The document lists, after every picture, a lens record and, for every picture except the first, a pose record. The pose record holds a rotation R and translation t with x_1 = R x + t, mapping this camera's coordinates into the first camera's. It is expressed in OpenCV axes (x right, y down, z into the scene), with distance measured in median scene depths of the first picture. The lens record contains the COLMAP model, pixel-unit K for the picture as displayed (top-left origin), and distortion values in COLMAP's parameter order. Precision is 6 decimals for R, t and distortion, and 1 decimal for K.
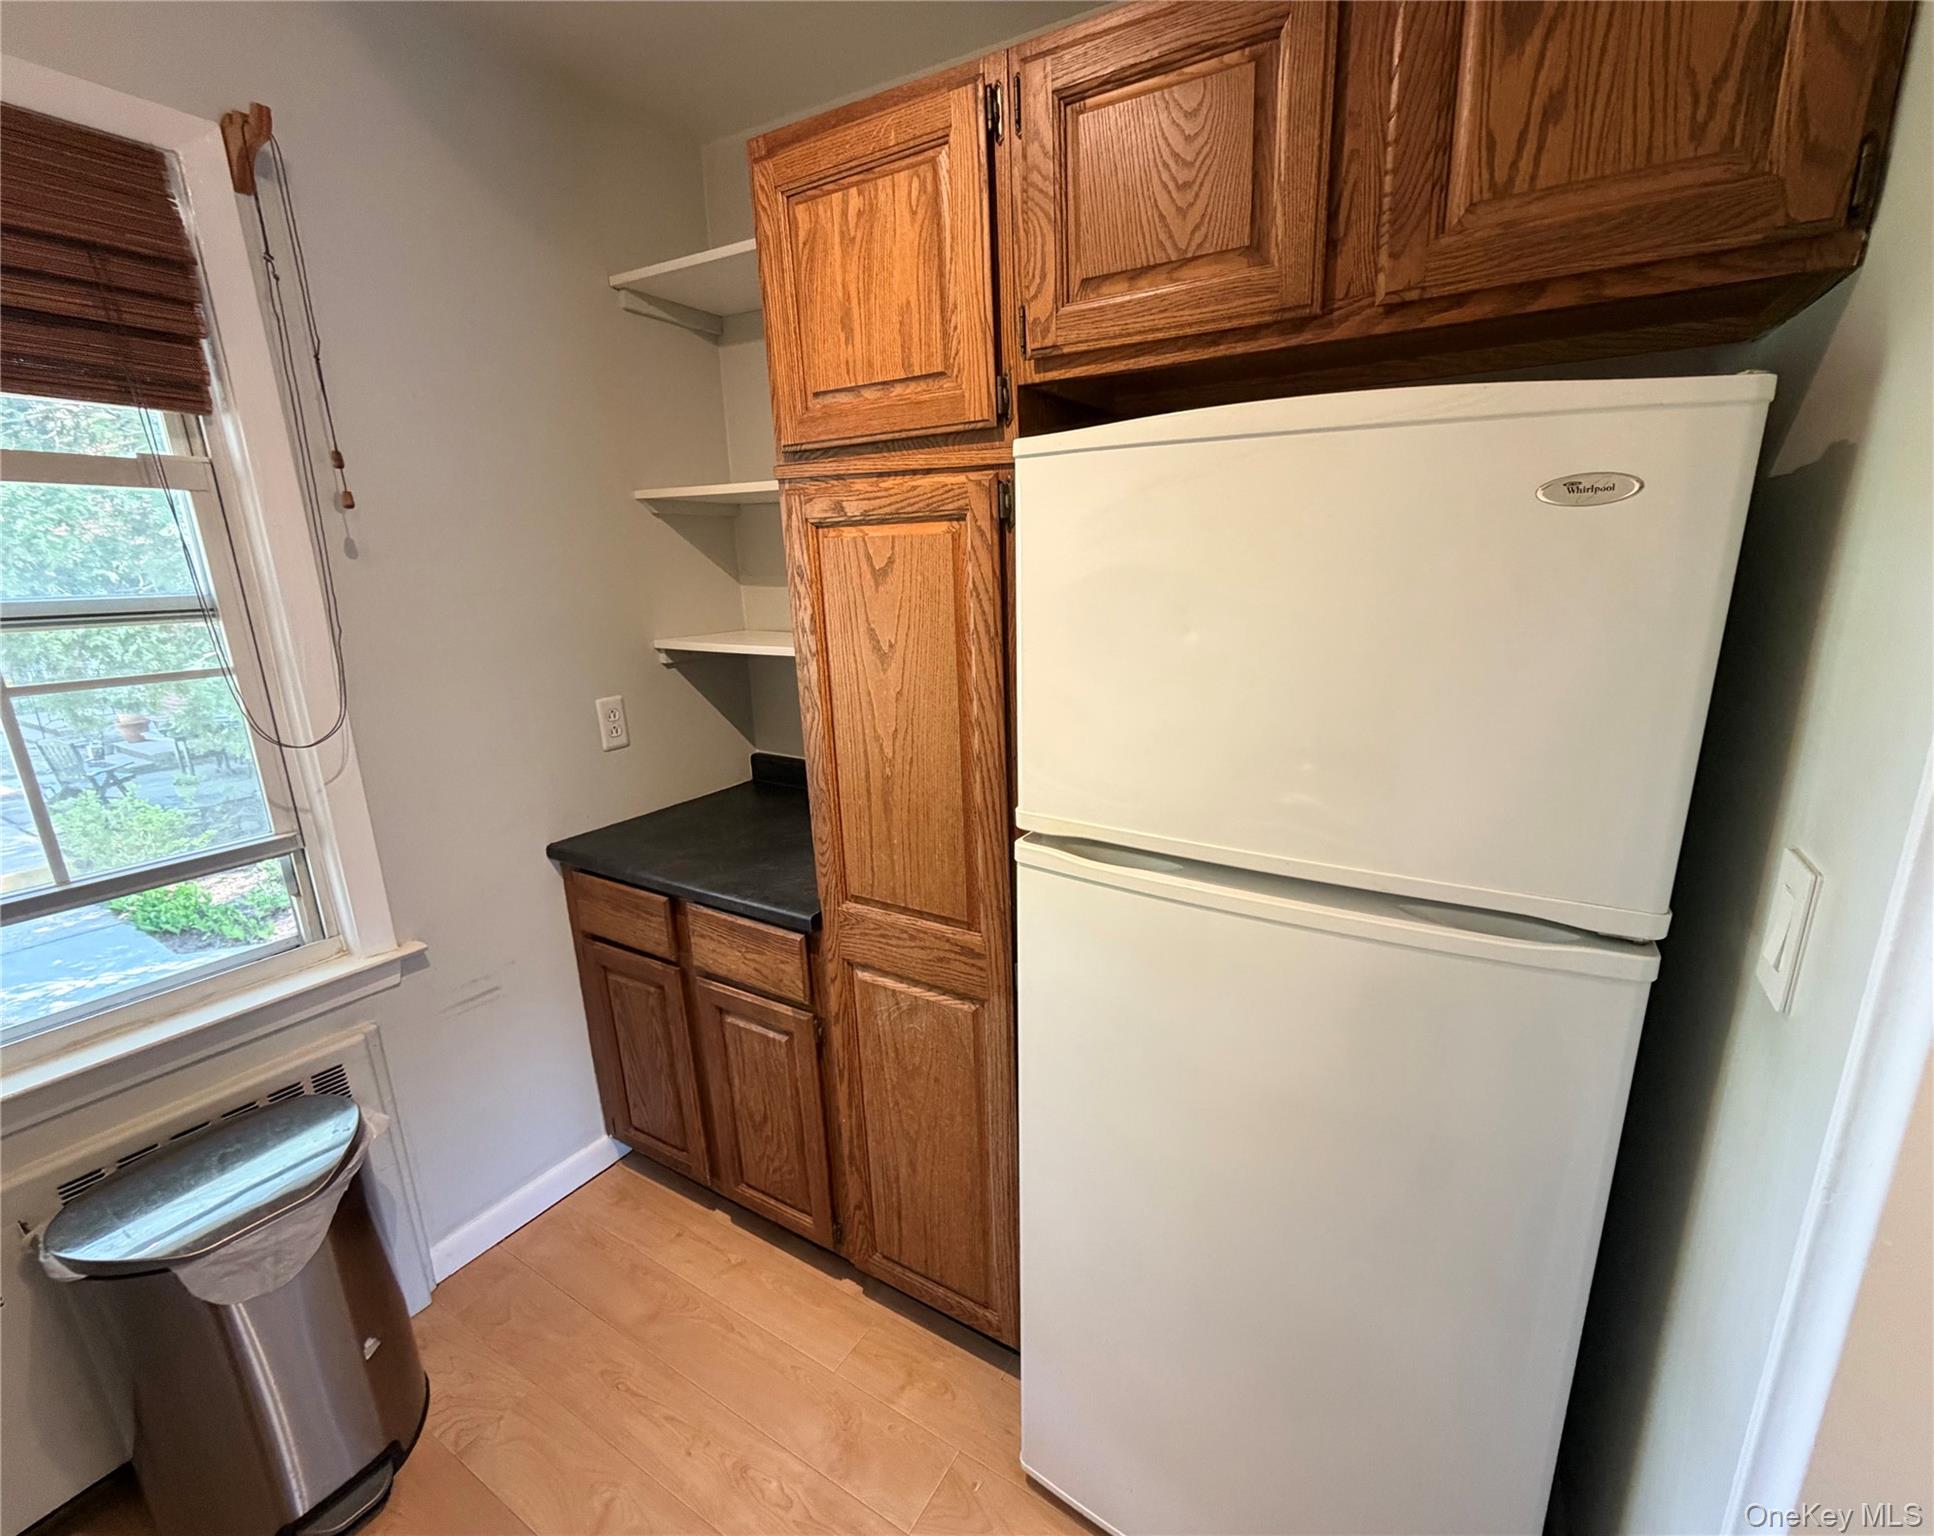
lens RADIAL K [[817.2, 0, 1056.5], [0, 817.2, 767.7], [0, 0, 1]] dist [-0.002283, -0.000059]
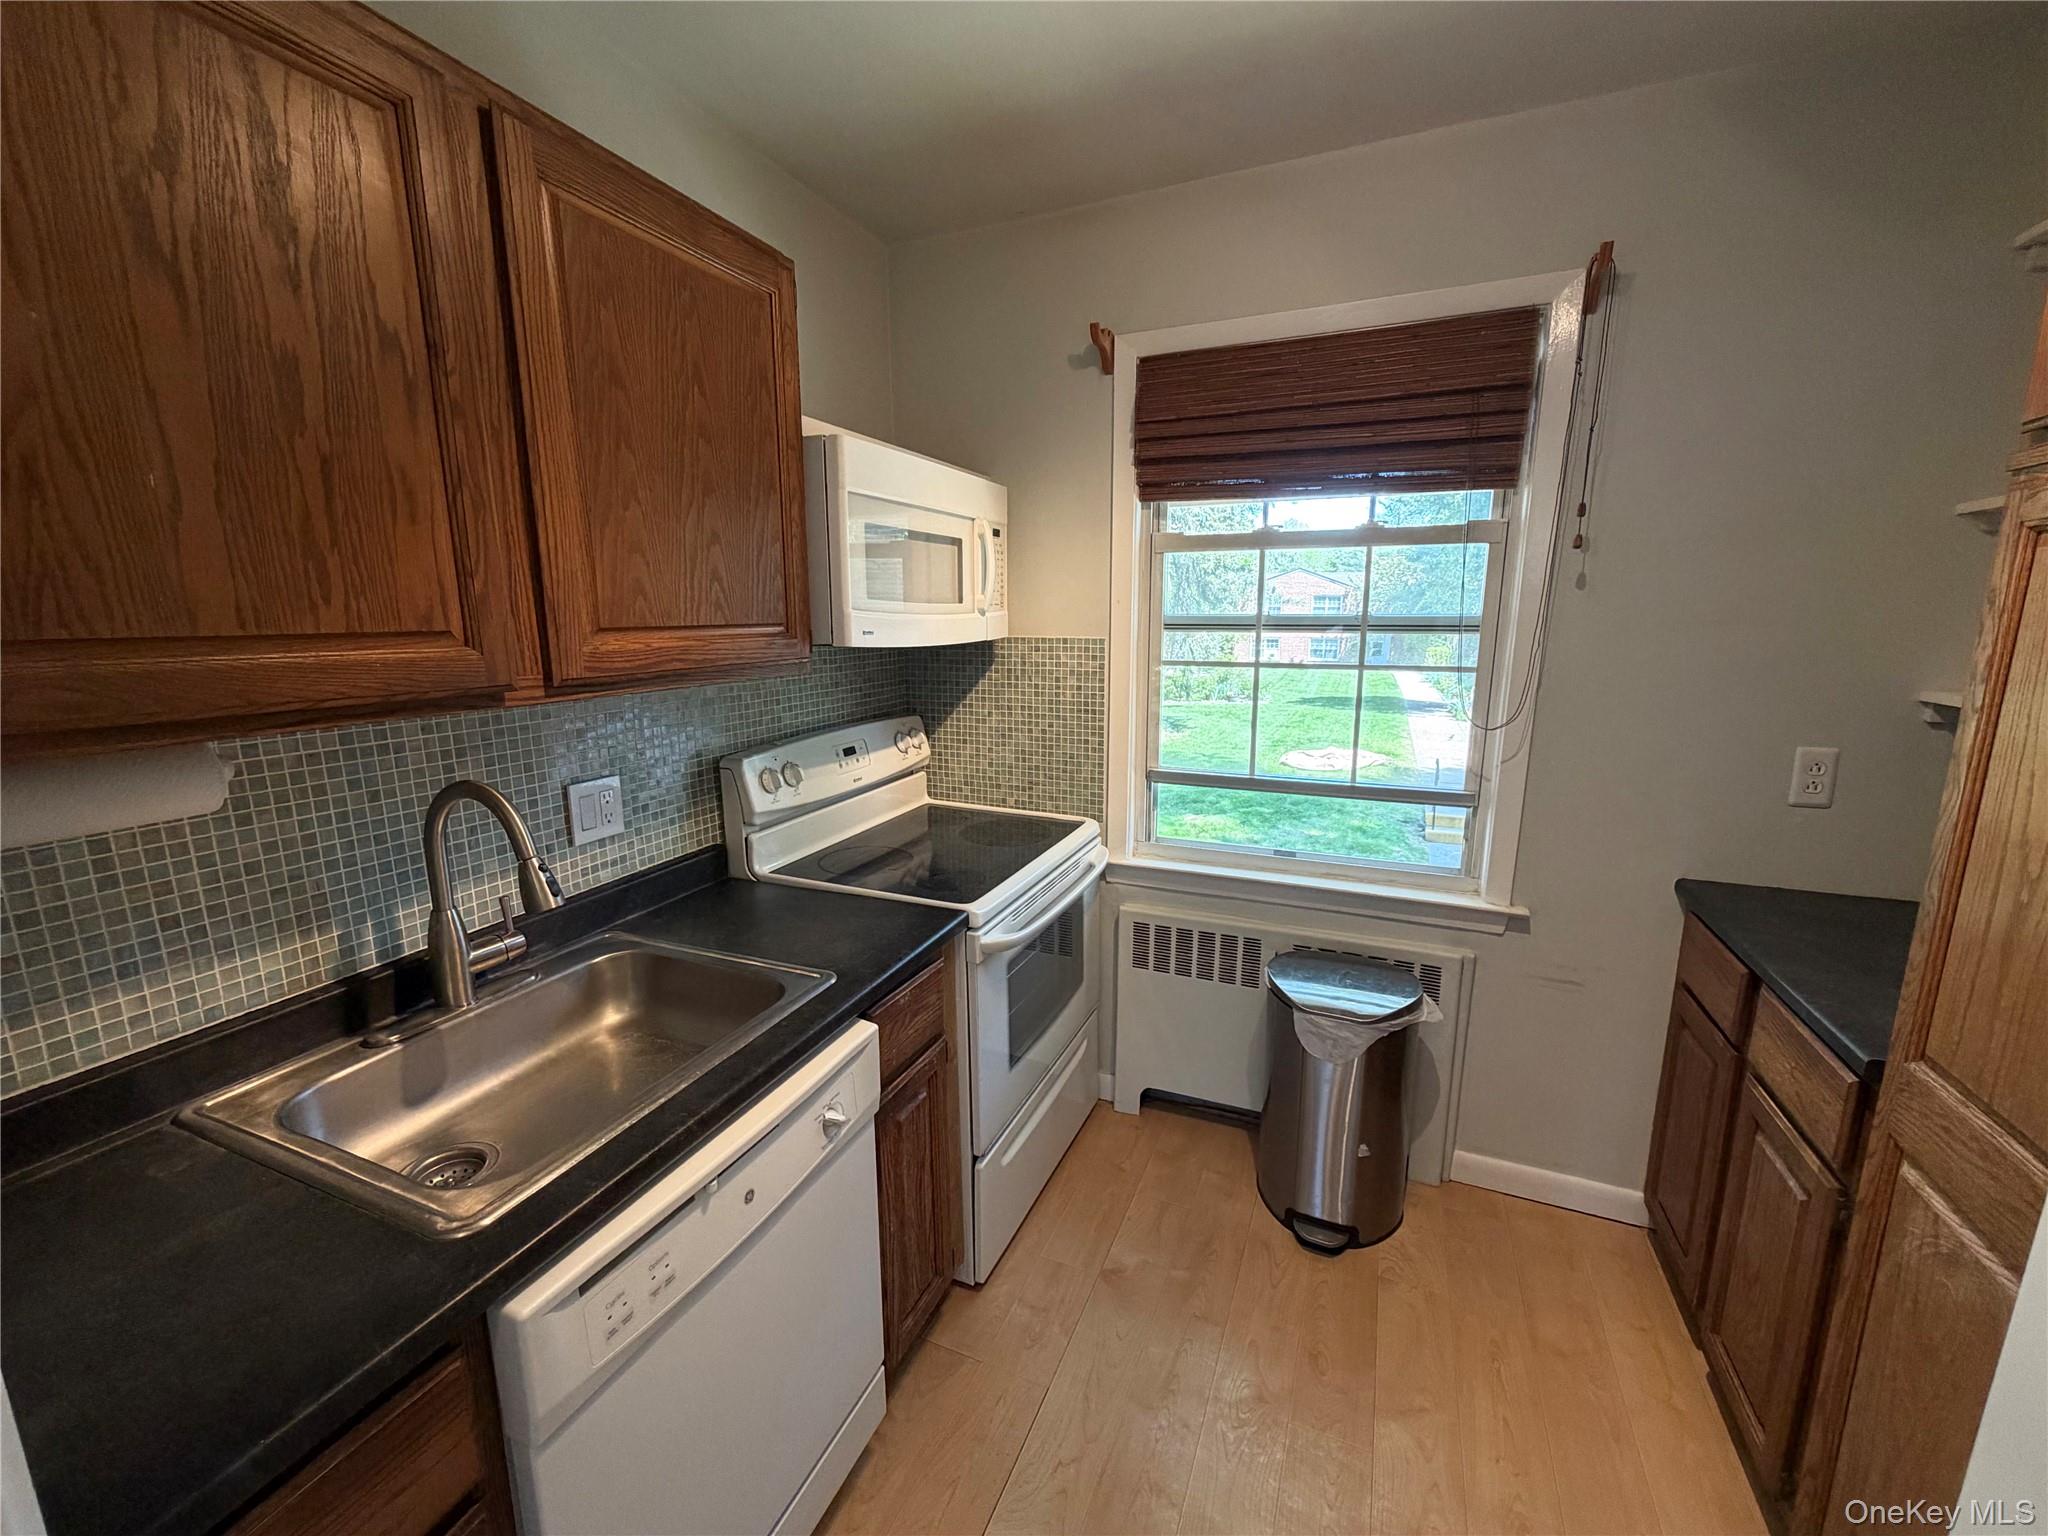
lens RADIAL K [[823.9, 0, 1024.0], [0, 823.9, 768.0], [0, 0, 1]] dist [-0.002027, -0.000023]
pose [[0.078638, 0.195524, -0.977541, 0.313454], [-0.248250, 0.953528, 0.170751, -0.006267], [0.965499, 0.229247, 0.123522, 0.104550]]
